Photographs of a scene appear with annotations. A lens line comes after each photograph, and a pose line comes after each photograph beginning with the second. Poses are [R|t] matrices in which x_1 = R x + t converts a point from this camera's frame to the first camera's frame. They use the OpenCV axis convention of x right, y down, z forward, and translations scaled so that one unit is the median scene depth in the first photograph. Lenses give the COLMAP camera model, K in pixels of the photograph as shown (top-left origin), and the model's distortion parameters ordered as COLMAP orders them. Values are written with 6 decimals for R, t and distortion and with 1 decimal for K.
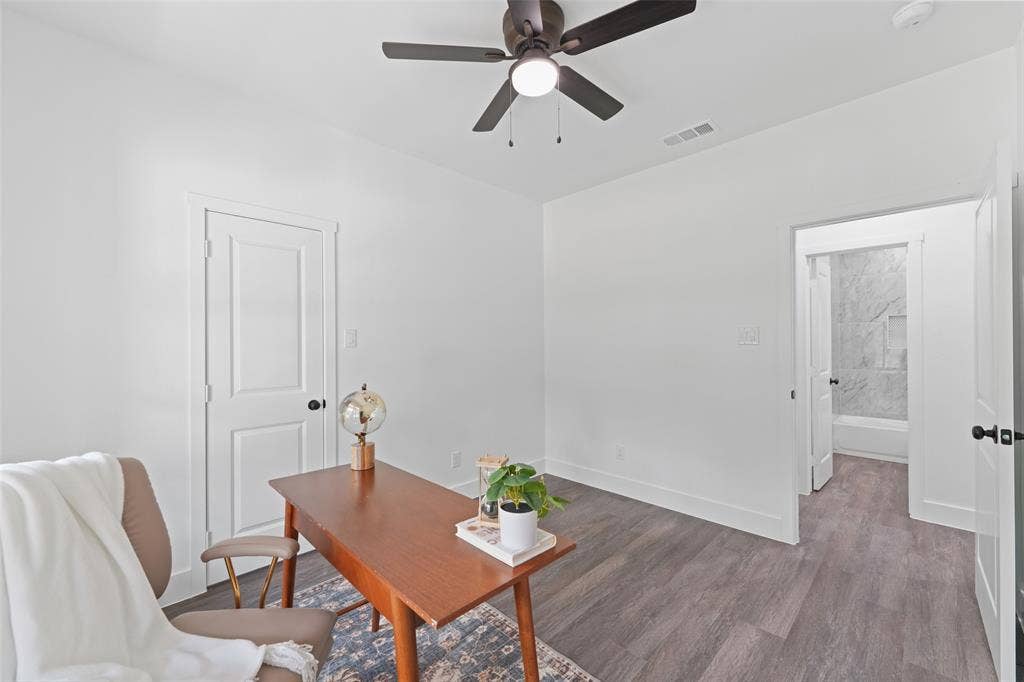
lens RADIAL K [[411.5, 0, 501.5], [0, 411.5, 343.5], [0, 0, 1]] dist [0.000930, -0.000160]
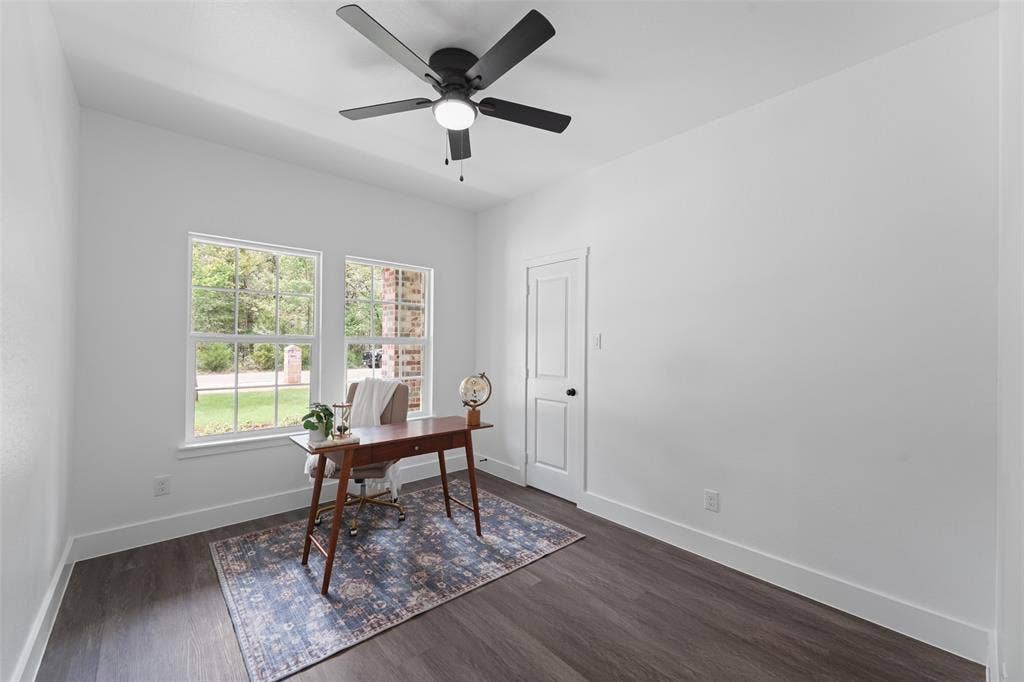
lens RADIAL K [[411.5, 0, 512.7], [0, 411.5, 334.0], [0, 0, 1]] dist [0.000930, -0.000160]
pose [[-0.049047, -0.014695, -0.998688, 0.826075], [-0.005516, 0.999881, -0.014441, -0.016859], [0.998781, 0.004801, -0.049122, 0.811177]]
